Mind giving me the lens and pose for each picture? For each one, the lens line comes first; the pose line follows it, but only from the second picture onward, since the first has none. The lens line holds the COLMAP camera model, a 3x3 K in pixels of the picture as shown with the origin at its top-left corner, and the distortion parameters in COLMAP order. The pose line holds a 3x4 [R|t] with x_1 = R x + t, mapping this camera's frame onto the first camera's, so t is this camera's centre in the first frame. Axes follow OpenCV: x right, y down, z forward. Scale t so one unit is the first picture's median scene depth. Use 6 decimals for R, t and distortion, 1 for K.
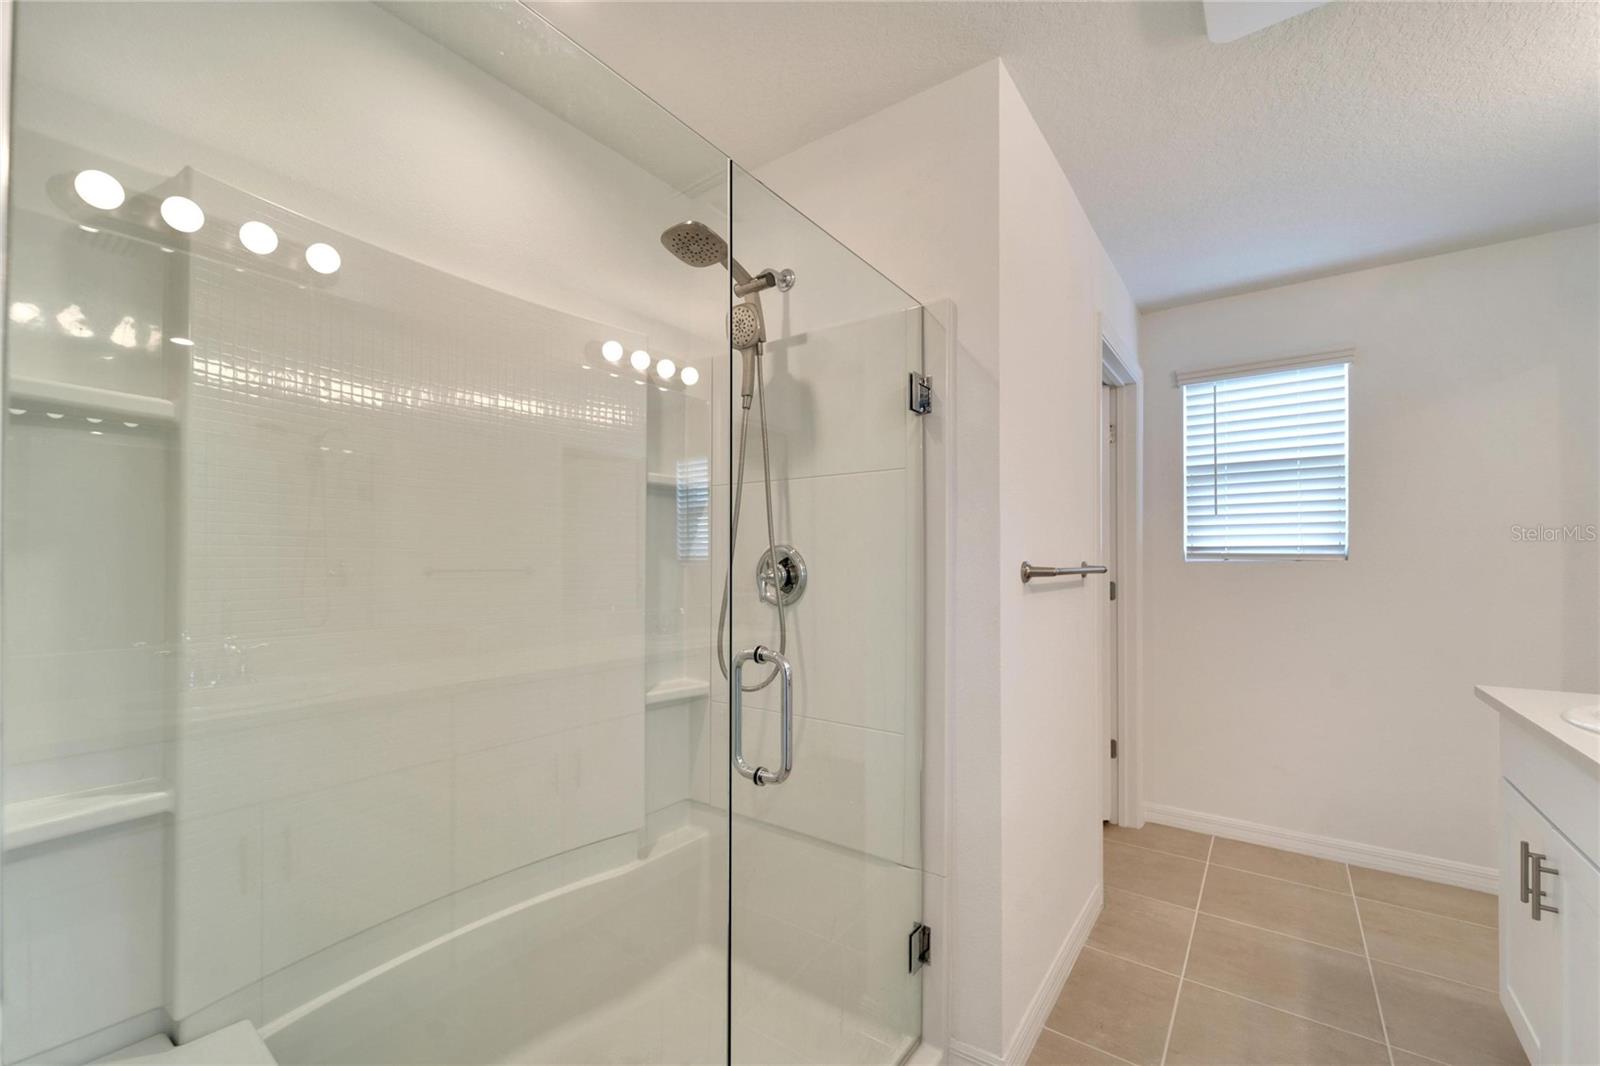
lens RADIAL K [[643.0, 0, 803.2], [0, 643.0, 558.4], [0, 0, 1]] dist [0.002456, -0.002292]
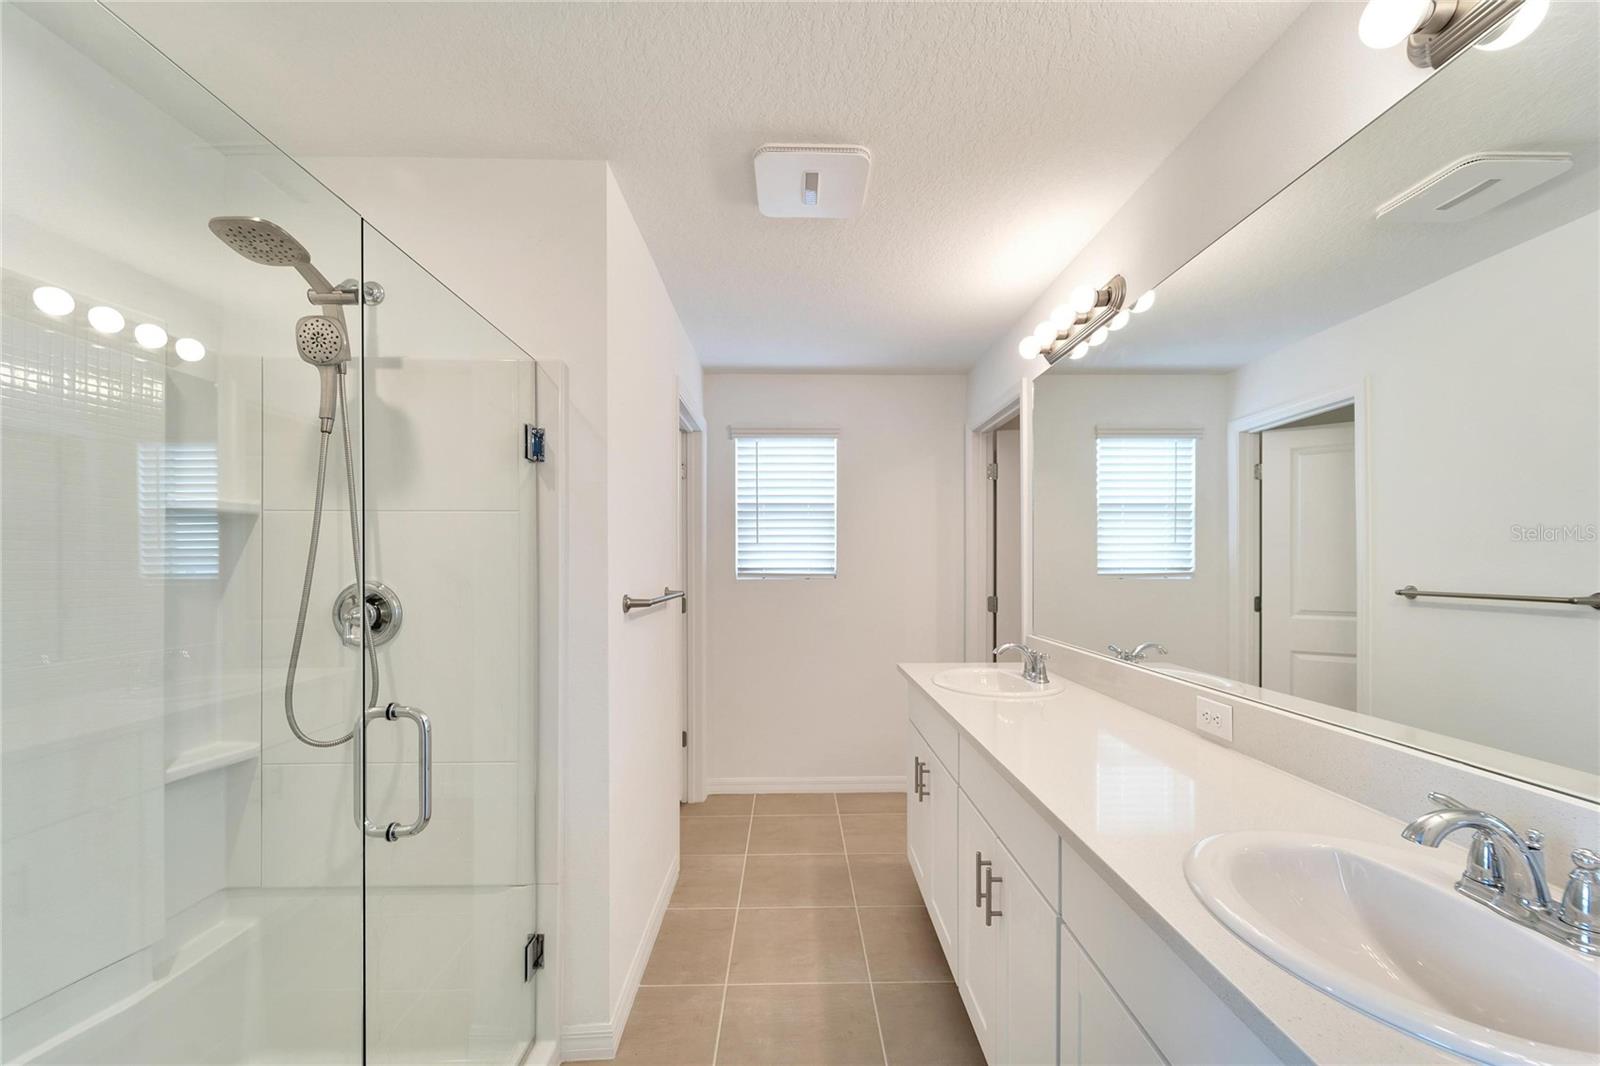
lens RADIAL K [[643.0, 0, 803.2], [0, 643.0, 558.4], [0, 0, 1]] dist [0.002456, -0.002292]
pose [[0.795039, 0.003236, 0.606550, -0.099588], [-0.002592, 0.999995, -0.001938, -0.054527], [-0.606553, -0.000032, 0.795043, -0.117169]]
